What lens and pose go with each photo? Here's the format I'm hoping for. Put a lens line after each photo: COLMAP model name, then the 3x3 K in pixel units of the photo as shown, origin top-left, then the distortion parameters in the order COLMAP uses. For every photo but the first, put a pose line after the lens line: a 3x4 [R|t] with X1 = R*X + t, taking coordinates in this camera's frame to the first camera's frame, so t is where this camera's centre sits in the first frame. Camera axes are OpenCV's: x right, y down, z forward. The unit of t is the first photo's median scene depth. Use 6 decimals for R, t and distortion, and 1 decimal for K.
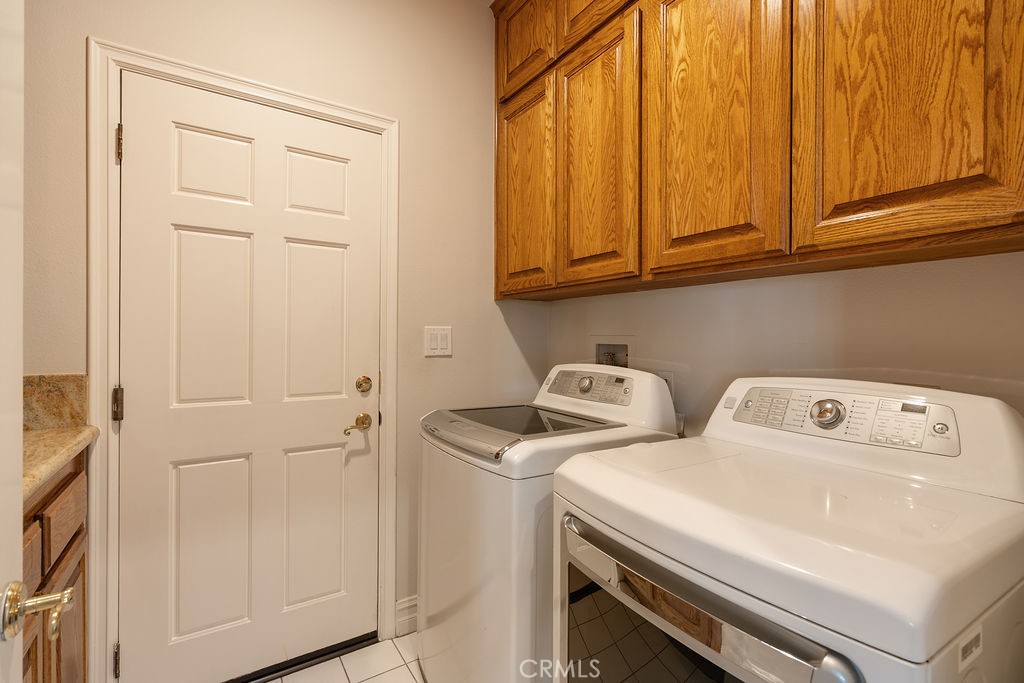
lens RADIAL K [[461.7, 0, 512.4], [0, 461.7, 340.7], [0, 0, 1]] dist [0.000455, -0.000027]
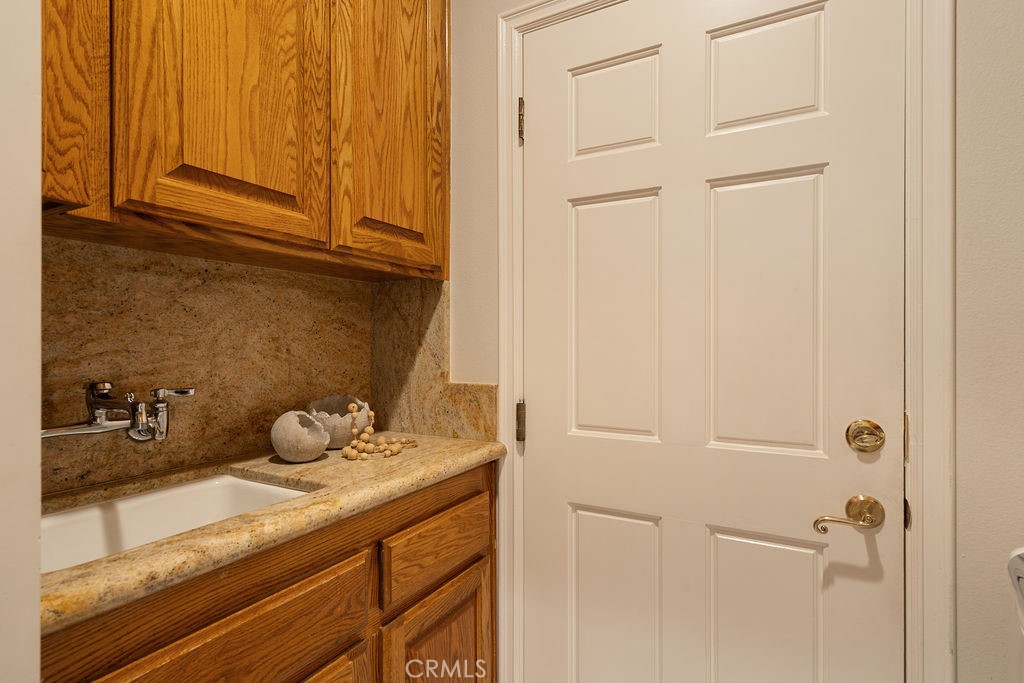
lens RADIAL K [[514.2, 0, 511.5], [0, 514.2, 342.7], [0, 0, 1]] dist [0.005448, 0.001505]
pose [[0.461861, -0.009720, -0.886899, -0.007025], [0.001143, 0.999946, -0.010363, -0.000749], [0.886952, 0.003773, 0.461847, 0.553972]]
